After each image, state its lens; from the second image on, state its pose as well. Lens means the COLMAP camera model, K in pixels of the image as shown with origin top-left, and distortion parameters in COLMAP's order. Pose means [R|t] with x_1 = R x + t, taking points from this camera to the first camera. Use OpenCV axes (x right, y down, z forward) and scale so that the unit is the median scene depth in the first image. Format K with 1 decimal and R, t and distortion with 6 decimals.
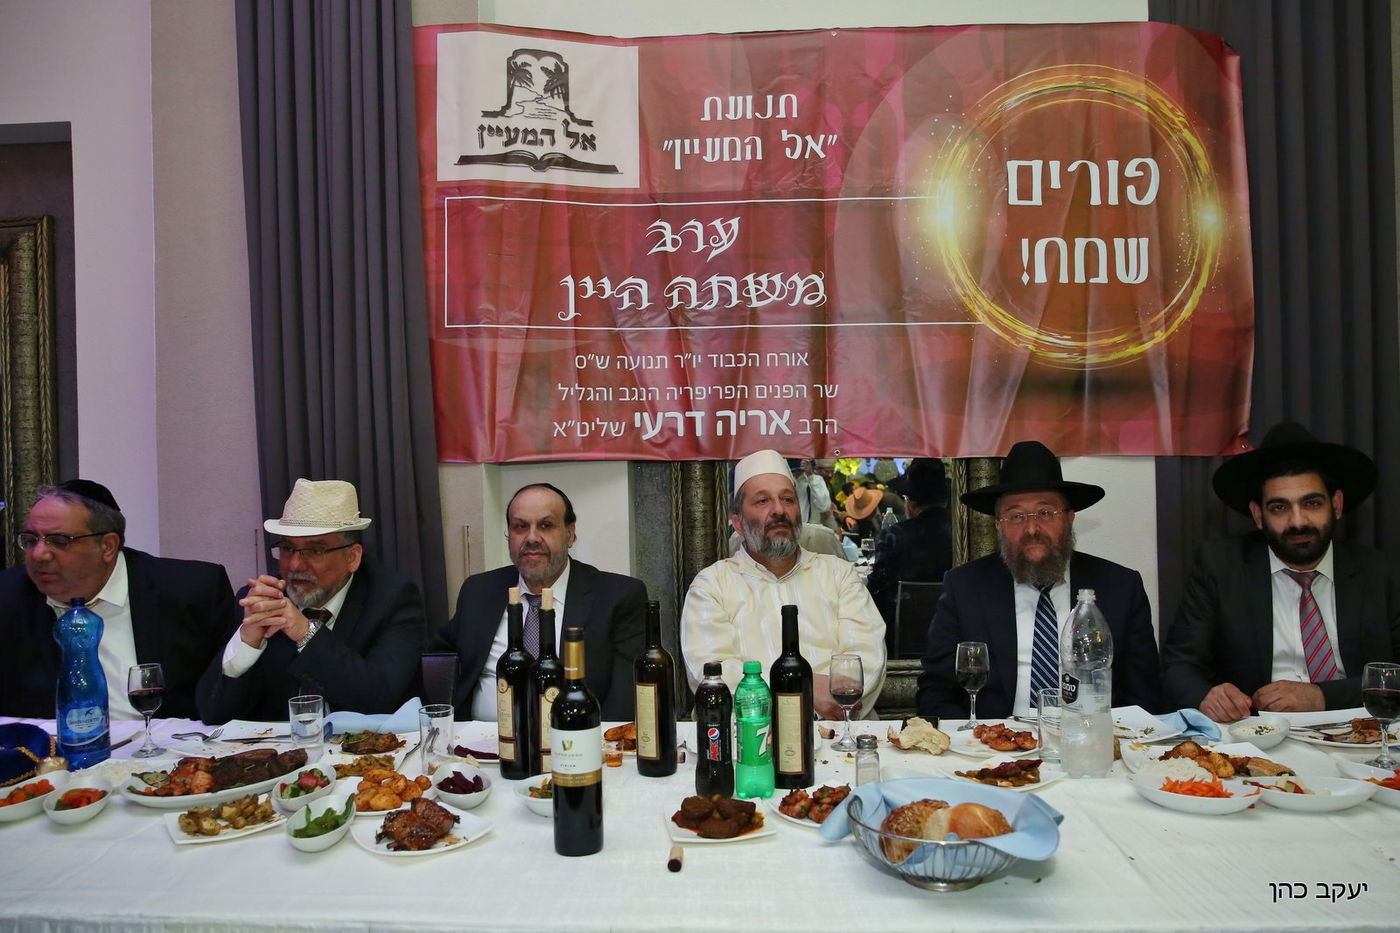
lens RADIAL K [[1083.2, 0, 700.0], [0, 1083.2, 466.5], [0, 0, 1]] dist [-0.106359, 0.000401]
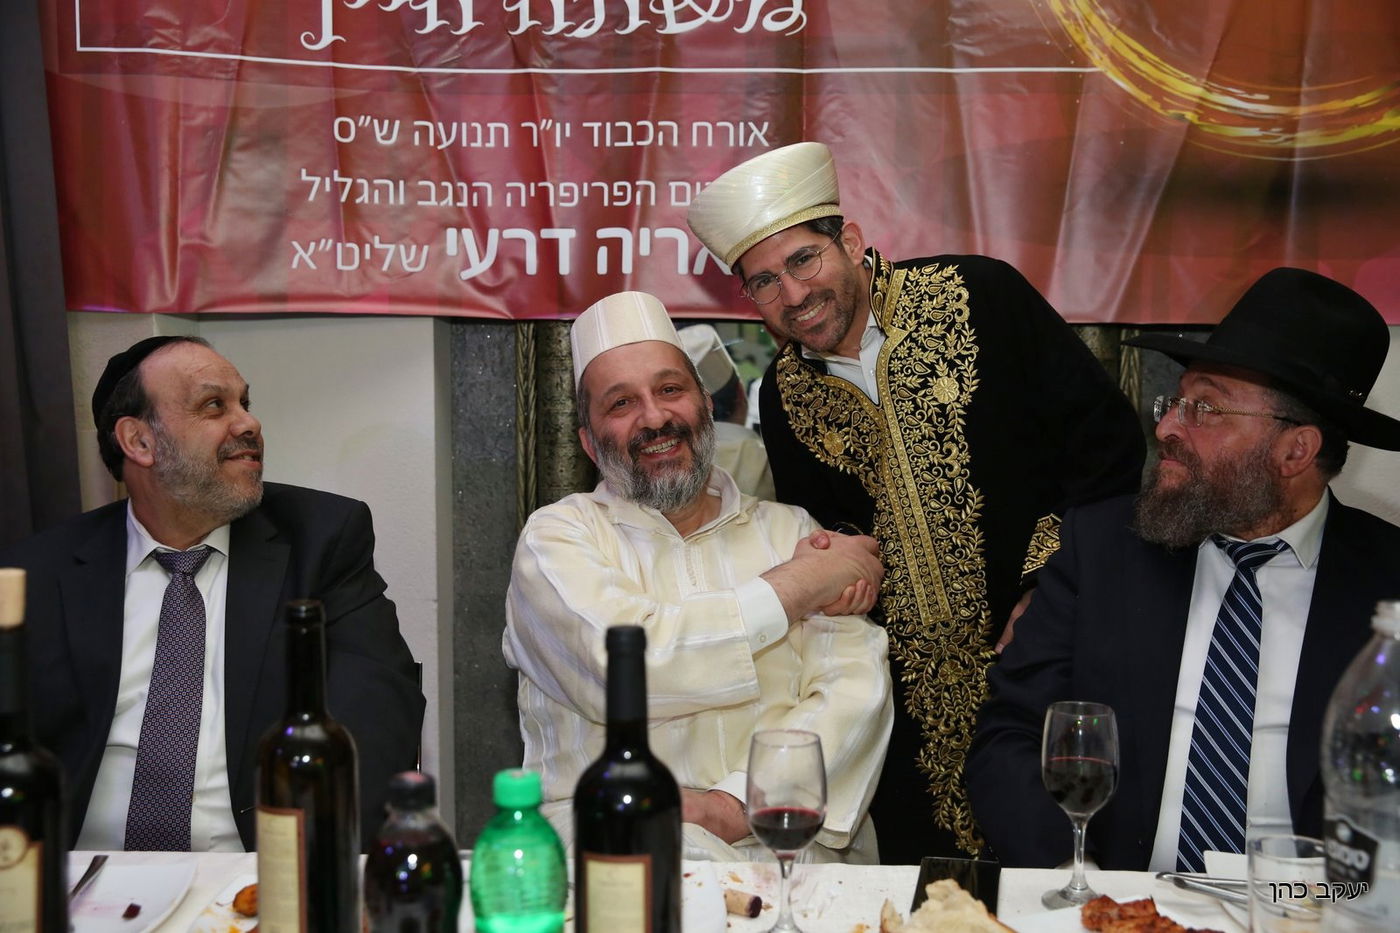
lens RADIAL K [[1444.8, 0, 700.0], [0, 1444.8, 466.5], [0, 0, 1]] dist [0.014162, 0.009368]
pose [[0.999628, 0.019421, 0.019154, 0.055567], [-0.020569, 0.997883, 0.061701, 0.021969], [-0.017915, -0.062072, 0.997911, 0.274175]]
